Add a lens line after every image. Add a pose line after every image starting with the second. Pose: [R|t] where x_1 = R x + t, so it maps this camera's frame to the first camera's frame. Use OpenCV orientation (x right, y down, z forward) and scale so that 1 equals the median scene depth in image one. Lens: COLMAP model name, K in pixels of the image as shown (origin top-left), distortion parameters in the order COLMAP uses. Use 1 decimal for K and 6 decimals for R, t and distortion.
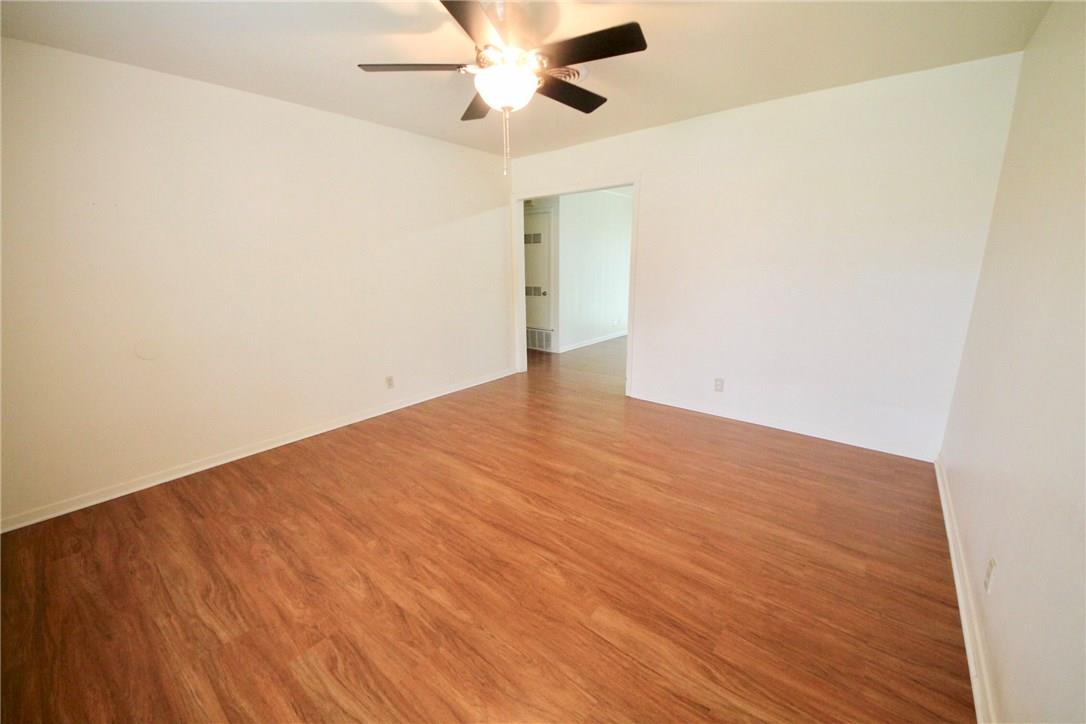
lens RADIAL K [[416.4, 0, 543.0], [0, 416.4, 362.0], [0, 0, 1]] dist [0.000744, -0.020443]
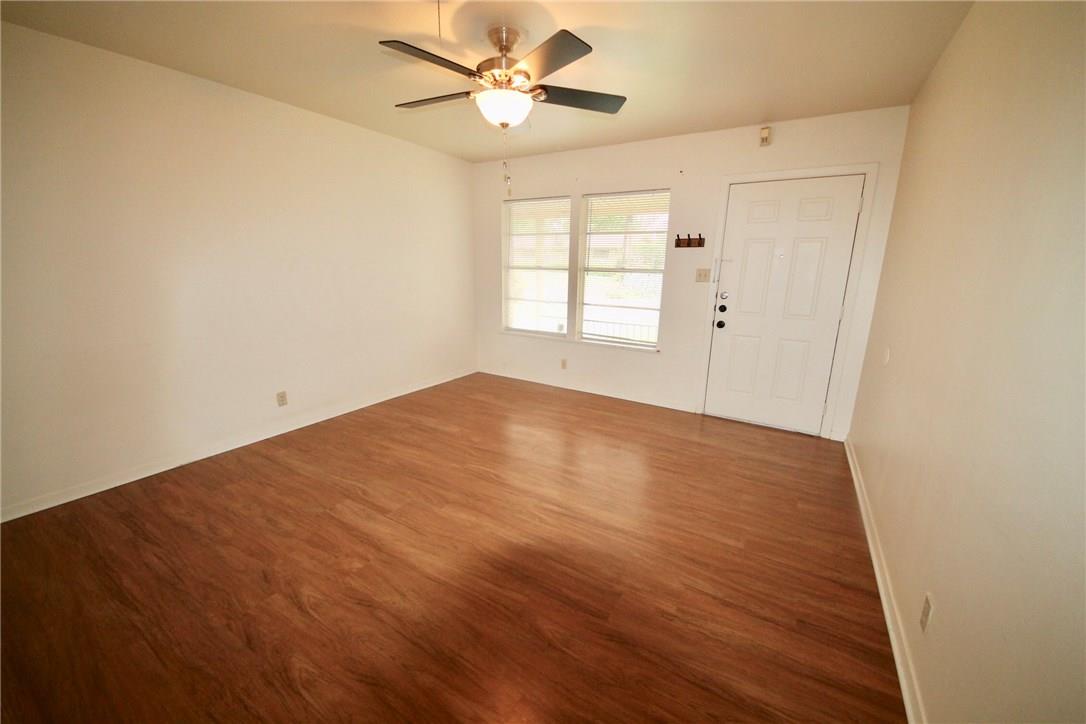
lens RADIAL K [[416.4, 0, 543.0], [0, 416.4, 362.0], [0, 0, 1]] dist [0.000744, -0.020443]
pose [[-0.990455, 0.018983, -0.136525, -0.015260], [-0.044078, 0.894844, 0.444198, -0.477583], [0.130600, 0.445976, -0.885466, 1.997288]]
